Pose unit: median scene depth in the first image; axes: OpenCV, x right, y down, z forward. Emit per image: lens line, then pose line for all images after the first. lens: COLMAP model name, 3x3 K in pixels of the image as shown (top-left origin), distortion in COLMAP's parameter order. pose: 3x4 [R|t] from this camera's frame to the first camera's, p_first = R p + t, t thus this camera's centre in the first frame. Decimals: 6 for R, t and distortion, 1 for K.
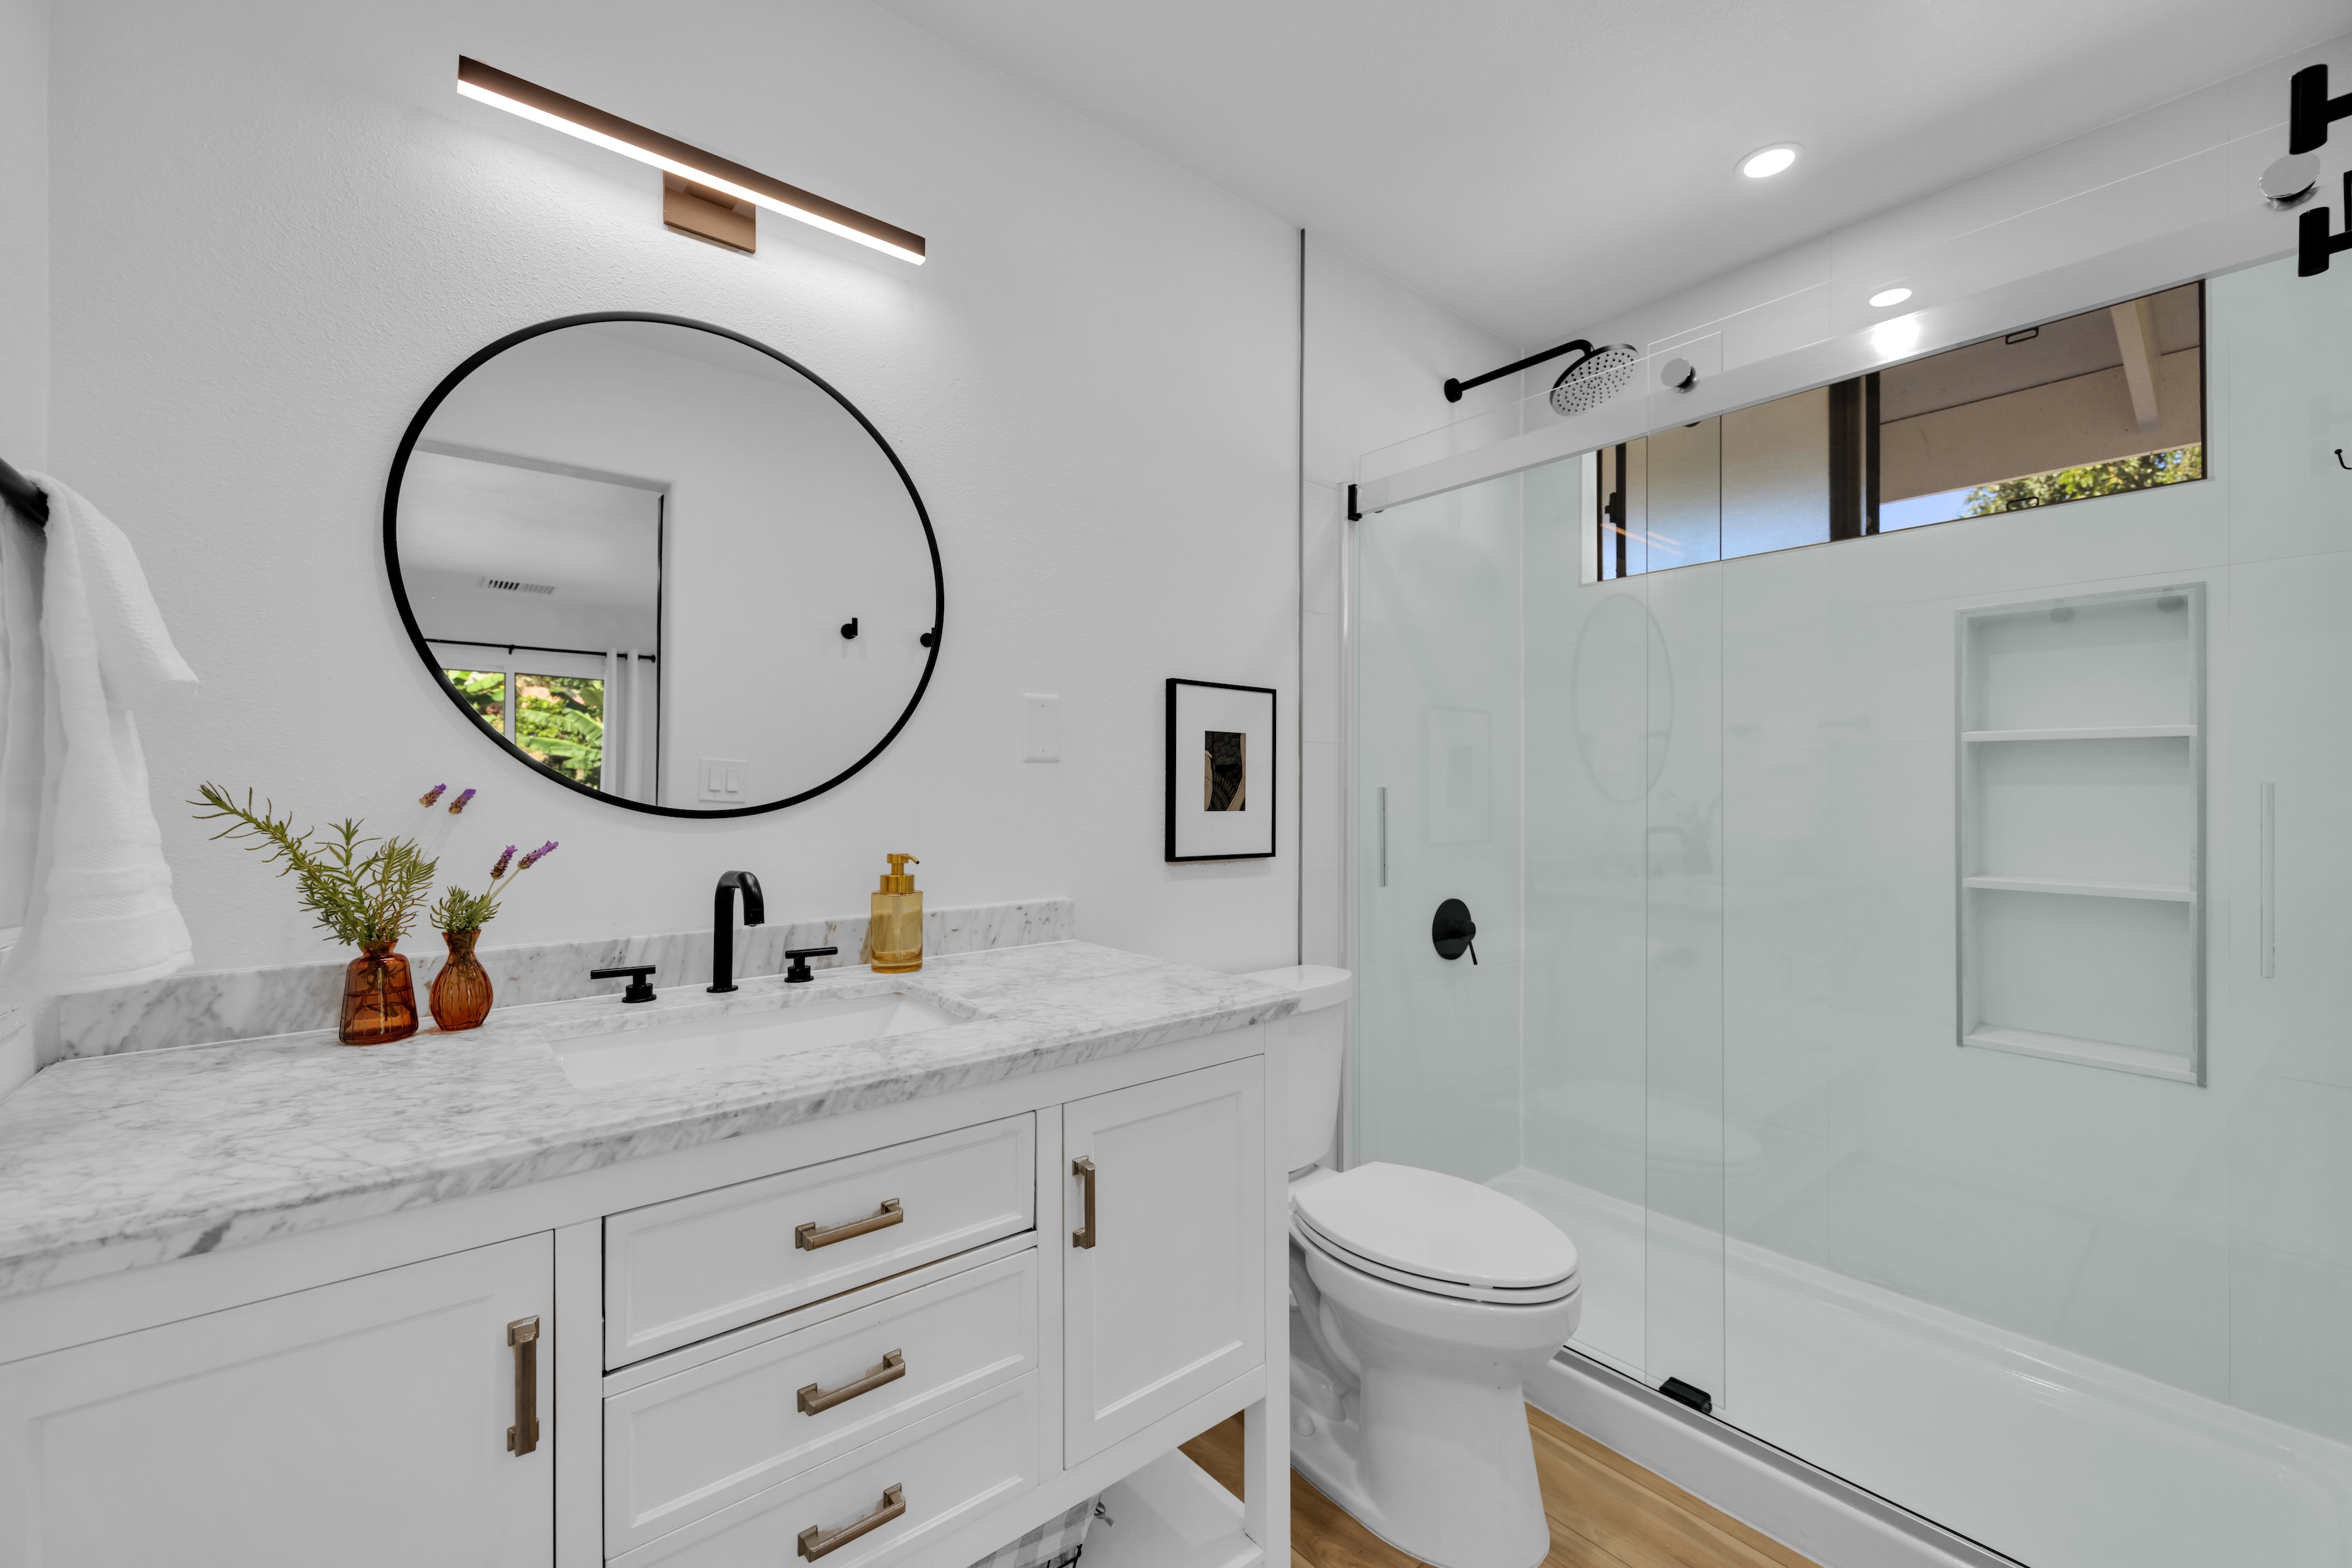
lens RADIAL K [[938.9, 0, 1175.3], [0, 938.9, 783.9], [0, 0, 1]] dist [0.000035, -0.000014]
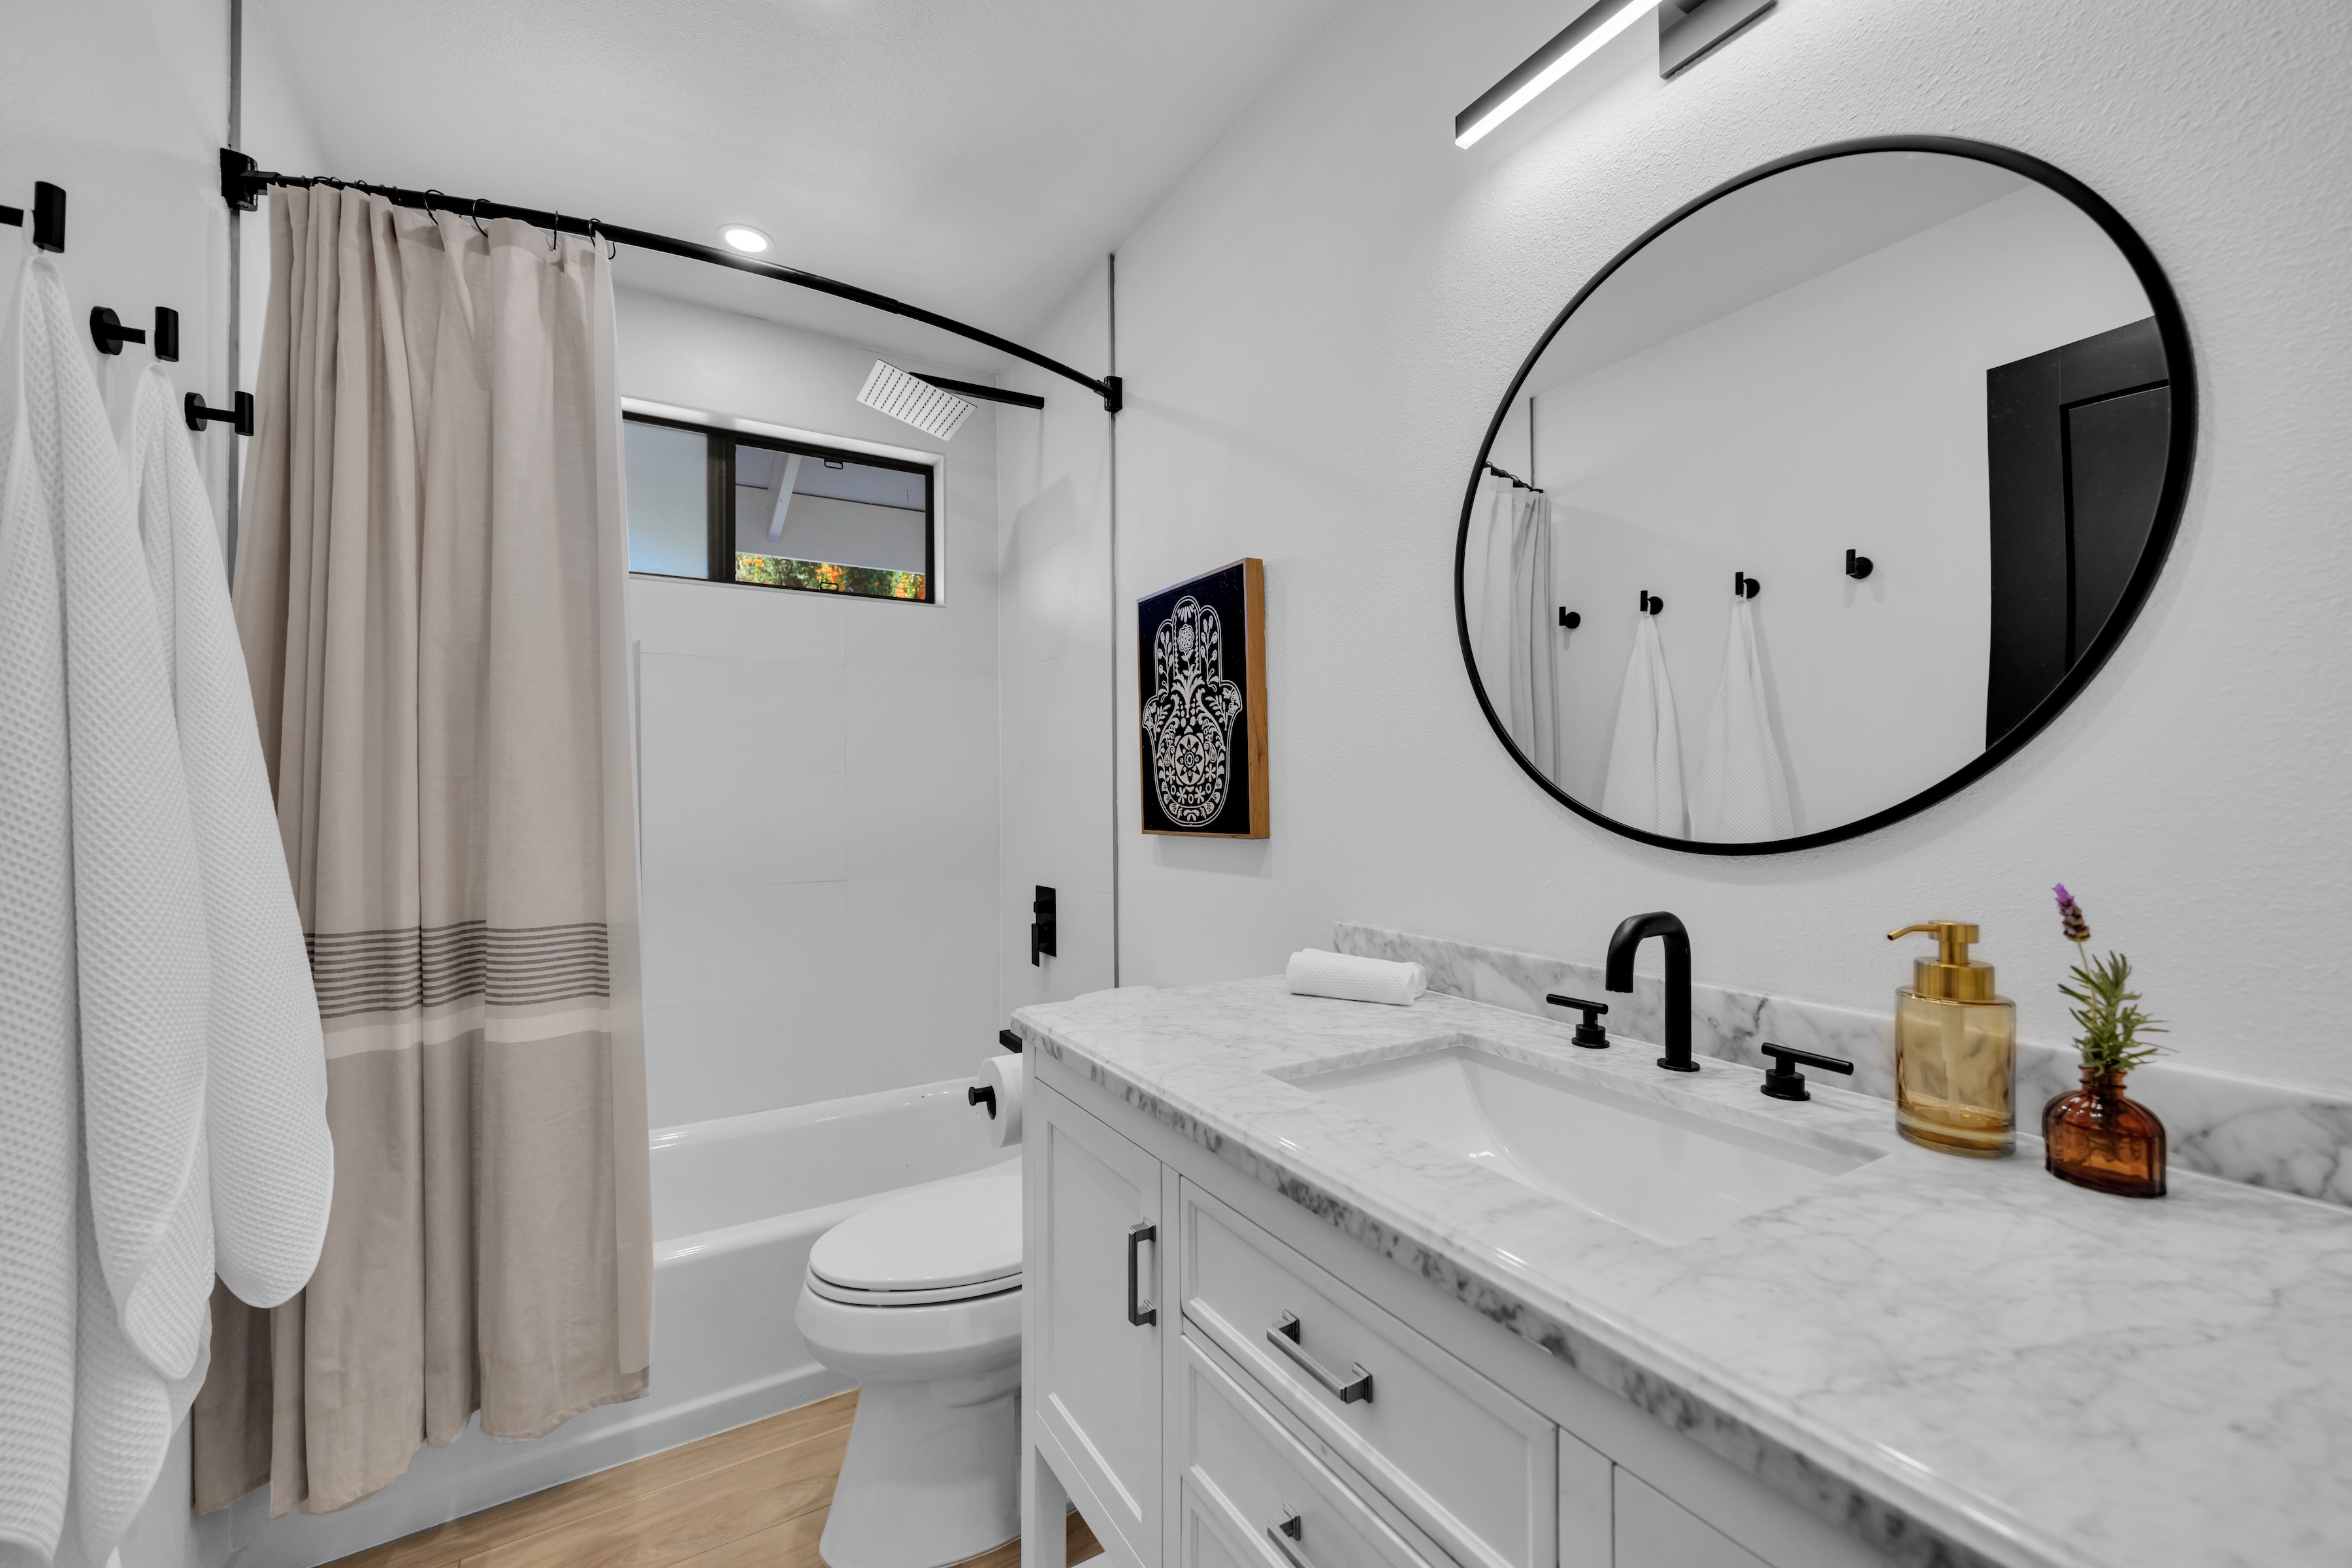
lens RADIAL K [[938.9, 0, 1176.0], [0, 938.9, 780.3], [0, 0, 1]] dist [0.000035, -0.000014]
pose [[-0.162172, -0.003461, -0.986756, 0.296693], [0.006758, 0.999967, -0.004618, -0.003993], [0.986739, -0.007417, -0.162143, 0.702015]]
